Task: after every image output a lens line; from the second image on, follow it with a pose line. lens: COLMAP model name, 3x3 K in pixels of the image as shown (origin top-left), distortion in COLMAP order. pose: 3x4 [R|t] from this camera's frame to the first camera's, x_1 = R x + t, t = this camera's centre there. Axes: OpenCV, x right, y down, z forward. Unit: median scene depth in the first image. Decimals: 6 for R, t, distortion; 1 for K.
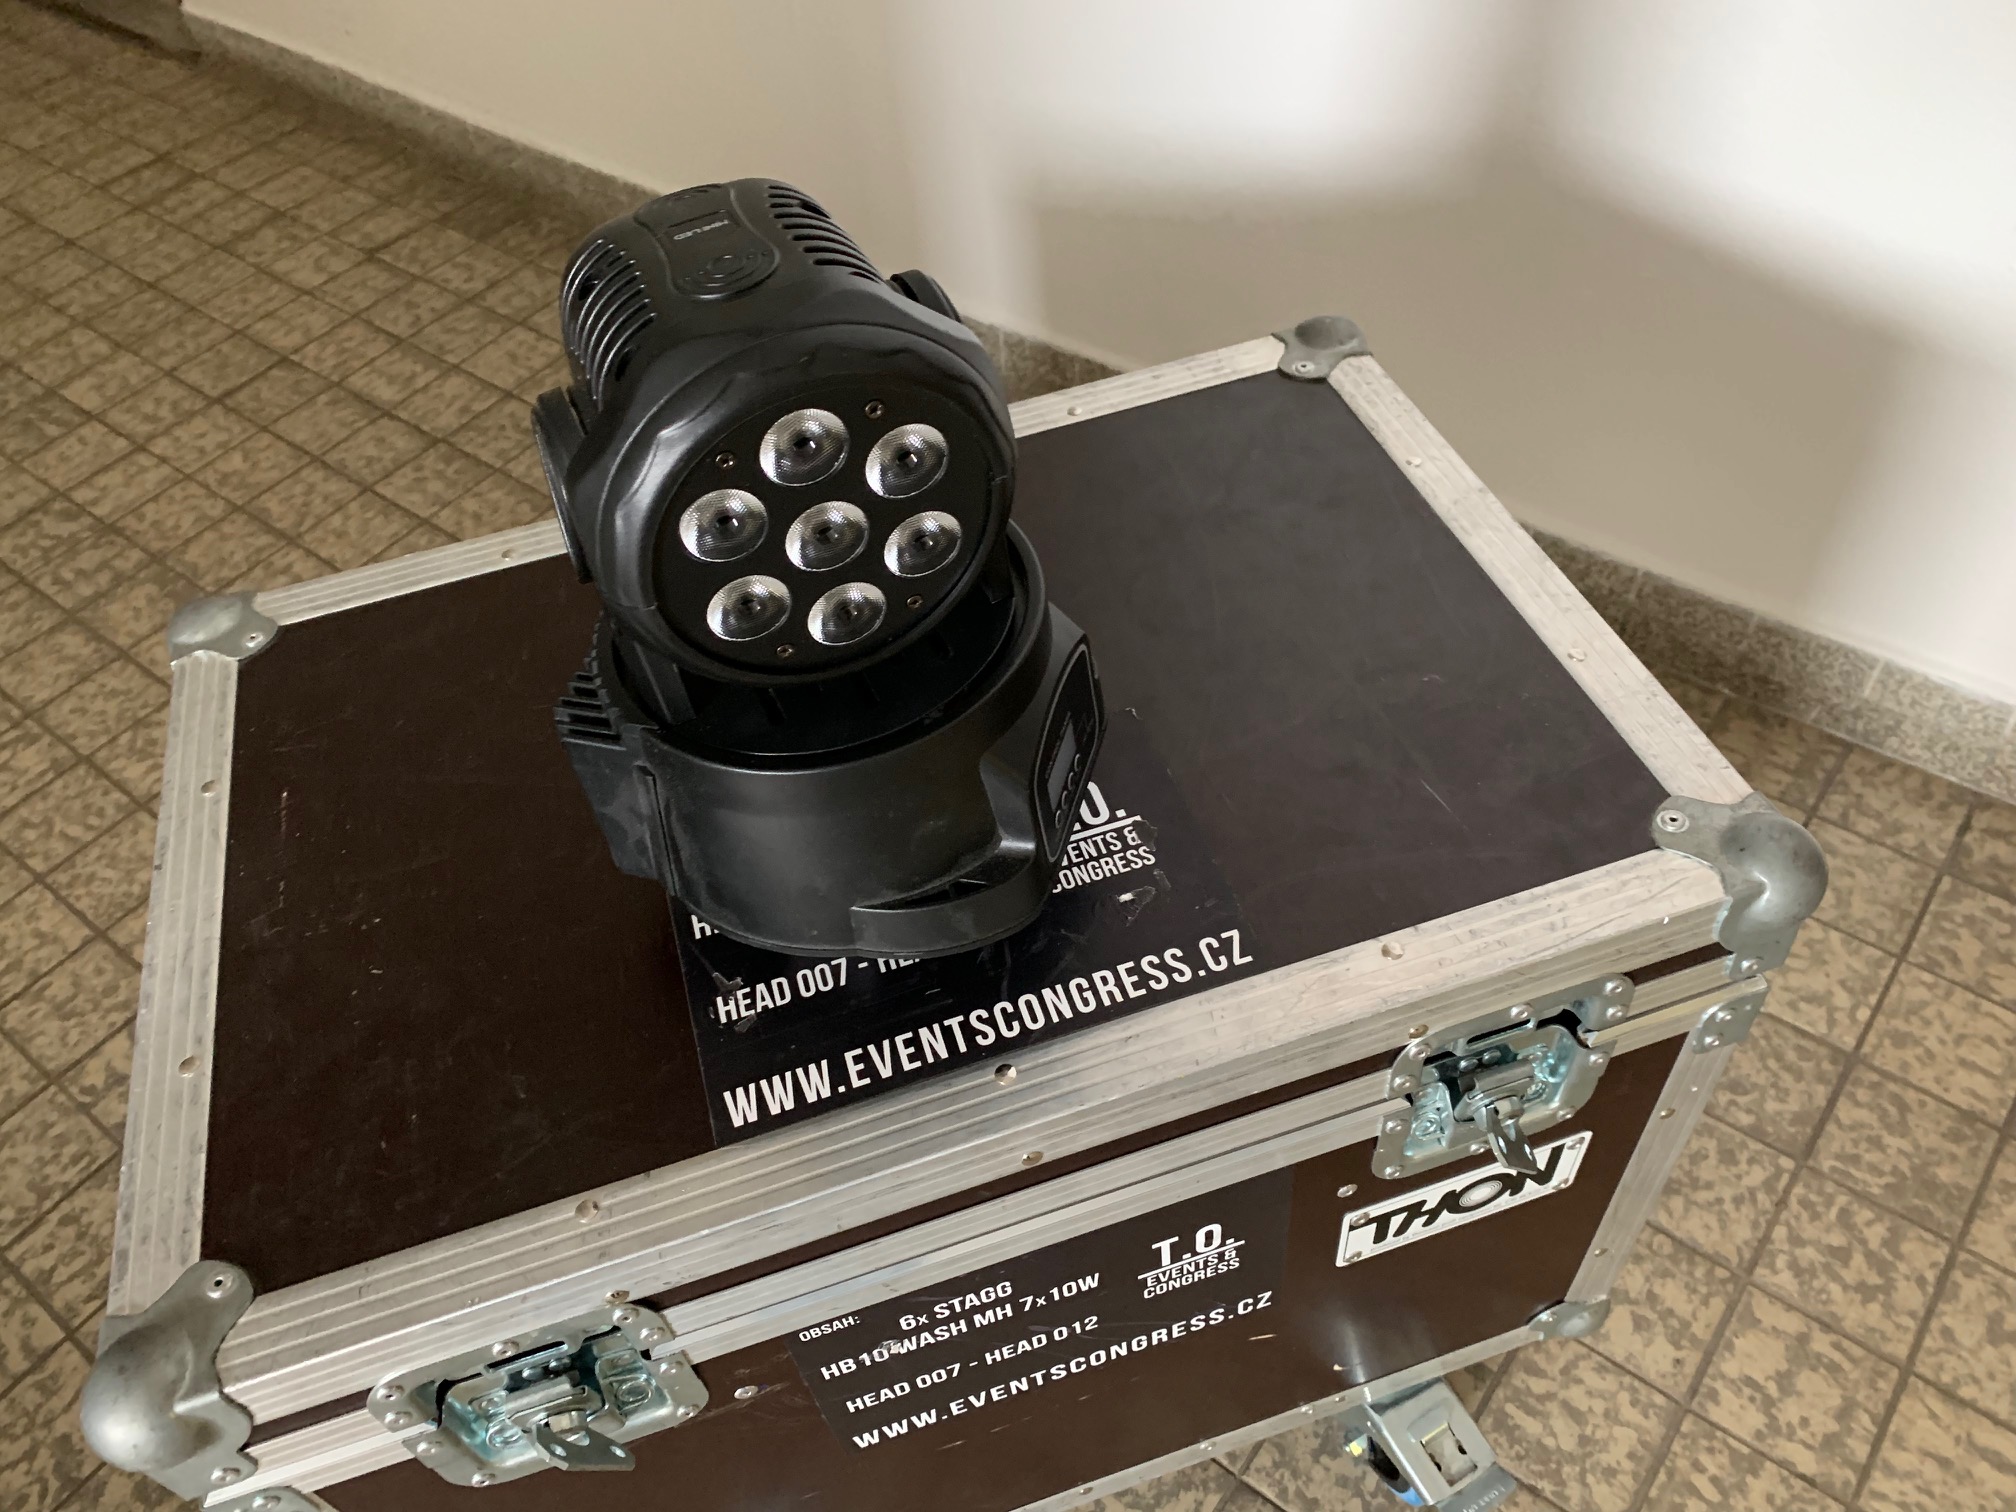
lens RADIAL K [[1533.9, 0, 1020.9], [0, 1533.9, 763.6], [0, 0, 1]] dist [0.005678, -0.004626]
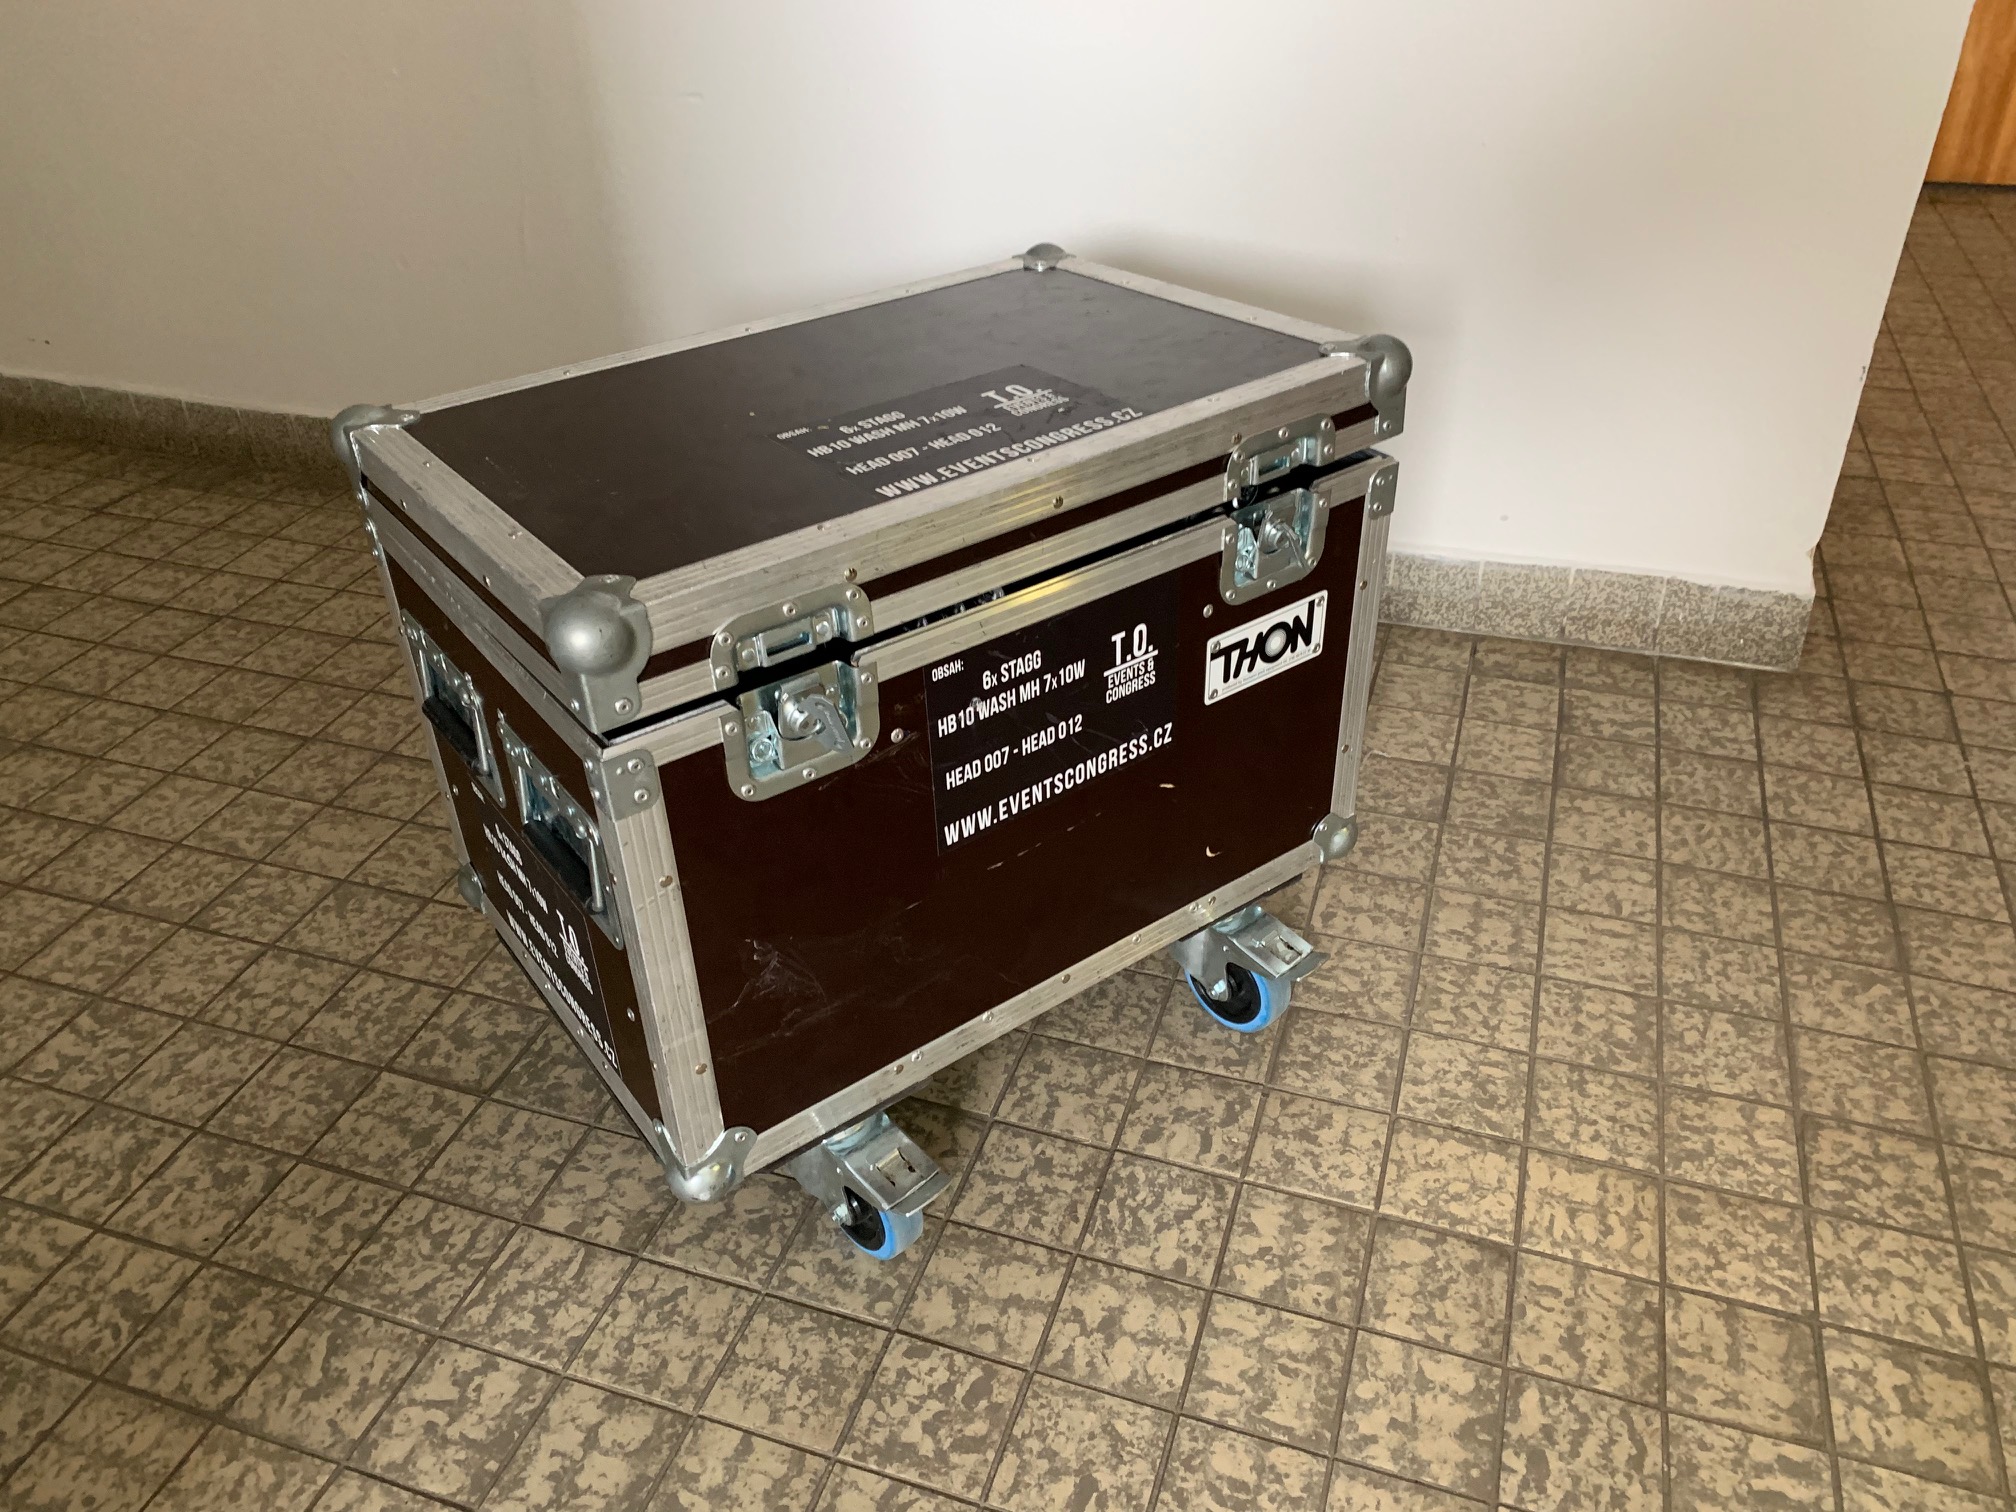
lens RADIAL K [[1529.9, 0, 1018.1], [0, 1529.9, 756.7], [0, 0, 1]] dist [0.009234, -0.000537]
pose [[0.943699, -0.138078, 0.300610, -0.187929], [0.215697, 0.945818, -0.242698, 0.296940], [-0.250811, 0.293874, 0.922351, -0.158617]]
